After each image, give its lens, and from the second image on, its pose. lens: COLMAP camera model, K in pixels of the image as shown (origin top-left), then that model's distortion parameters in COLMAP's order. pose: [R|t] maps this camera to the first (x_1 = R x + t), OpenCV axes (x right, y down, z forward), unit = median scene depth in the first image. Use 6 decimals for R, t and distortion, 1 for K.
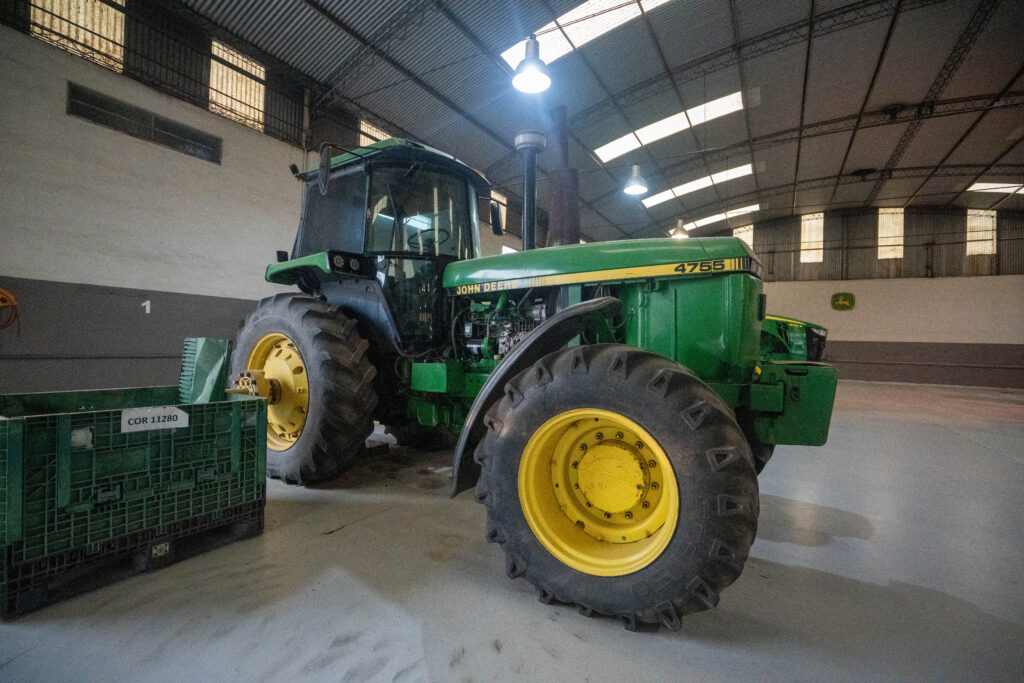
lens RADIAL K [[472.0, 0, 512.4], [0, 472.0, 345.0], [0, 0, 1]] dist [-0.060132, 0.023546]
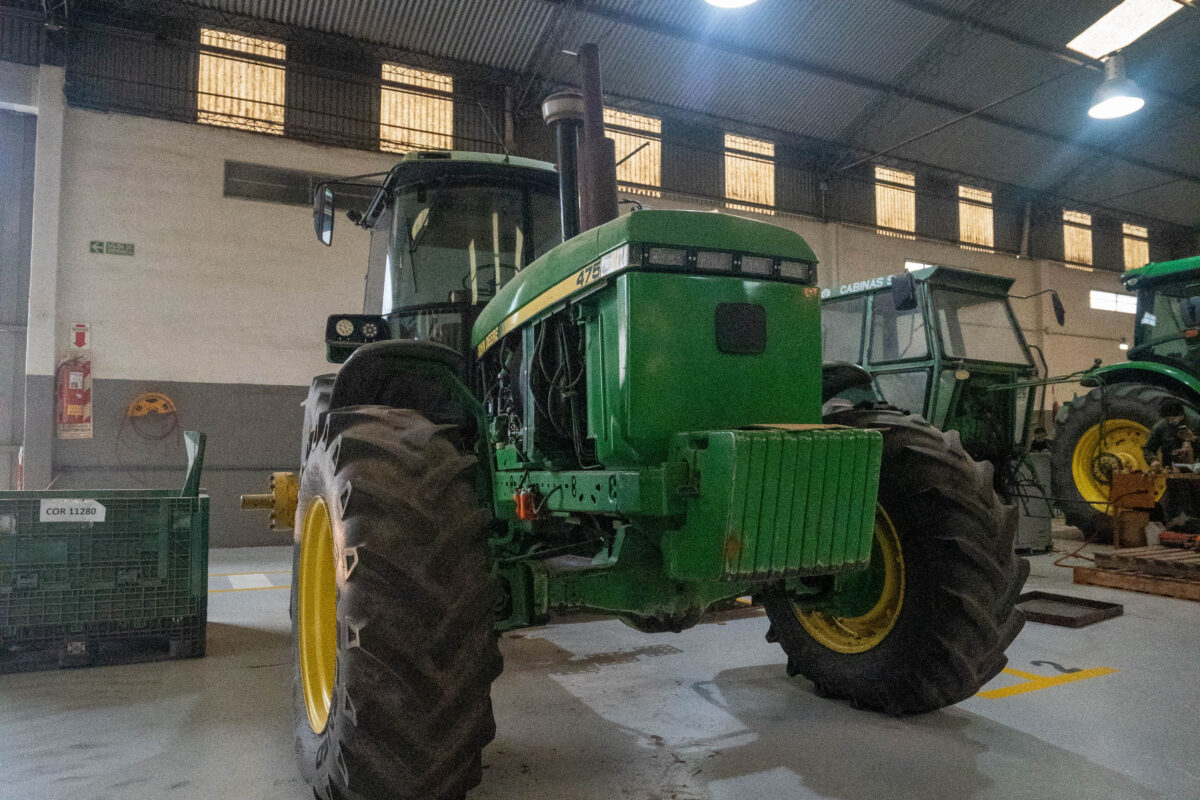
lens RADIAL K [[831.6, 0, 600.3], [0, 831.6, 412.1], [0, 0, 1]] dist [-0.067155, 0.032634]
pose [[0.836759, -0.055293, -0.544773, 0.690417], [0.022838, 0.997547, -0.066170, 0.056385], [0.547095, 0.042927, 0.835969, 0.096579]]
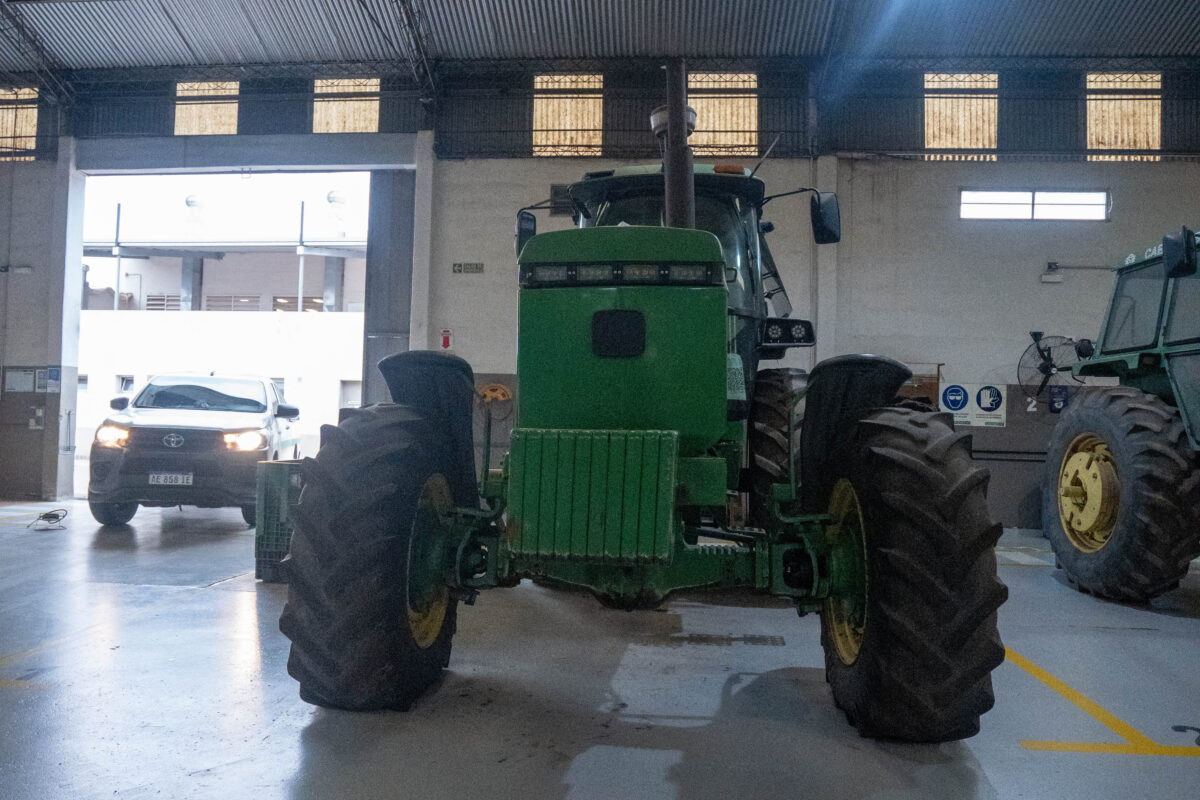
lens RADIAL K [[831.6, 0, 600.3], [0, 831.6, 412.1], [0, 0, 1]] dist [-0.067155, 0.032634]
pose [[0.424407, -0.036719, -0.904727, 1.097778], [-0.014796, 0.998763, -0.047476, 0.050141], [0.905351, 0.033536, 0.423338, 0.417812]]
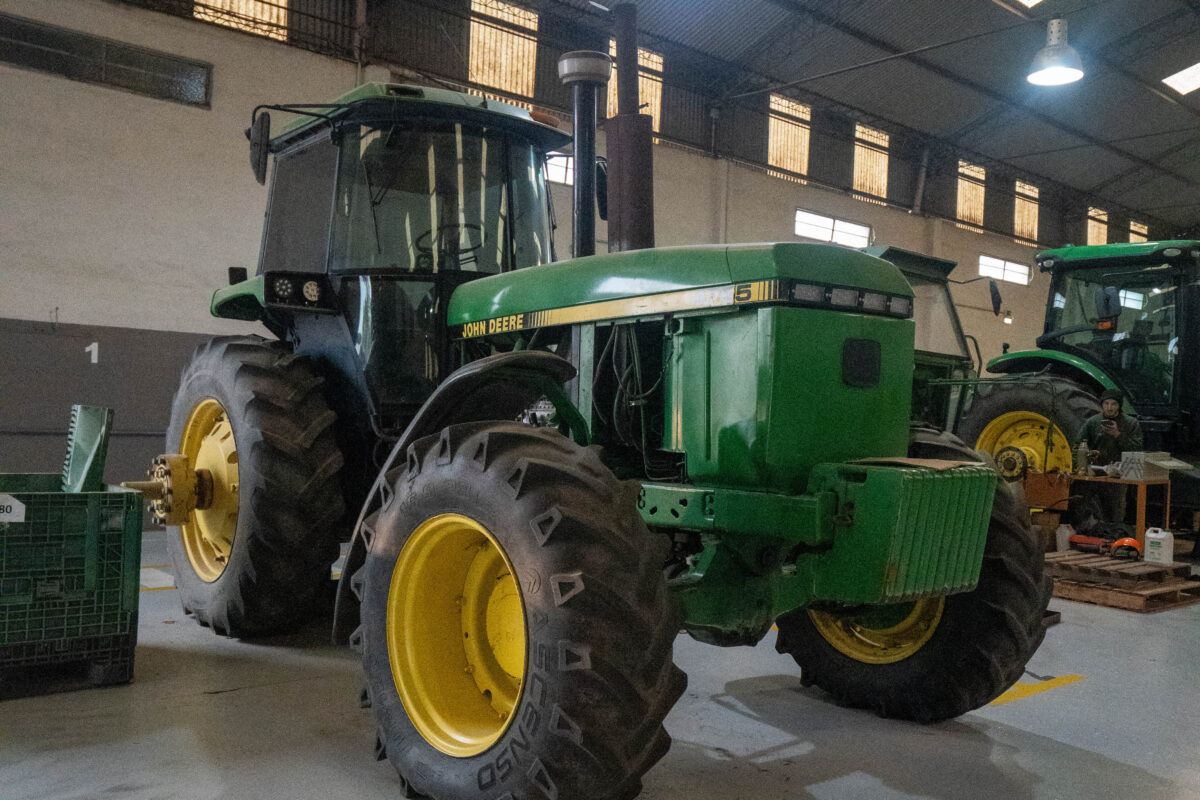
lens RADIAL K [[1083.1, 0, 597.4], [0, 1083.1, 407.9], [0, 0, 1]] dist [-0.015546, 0.006153]
pose [[0.947582, 0.010831, -0.319330, 0.494094], [-0.015297, 0.999817, -0.011481, -0.003750], [0.319147, 0.015764, 0.947574, -0.255802]]
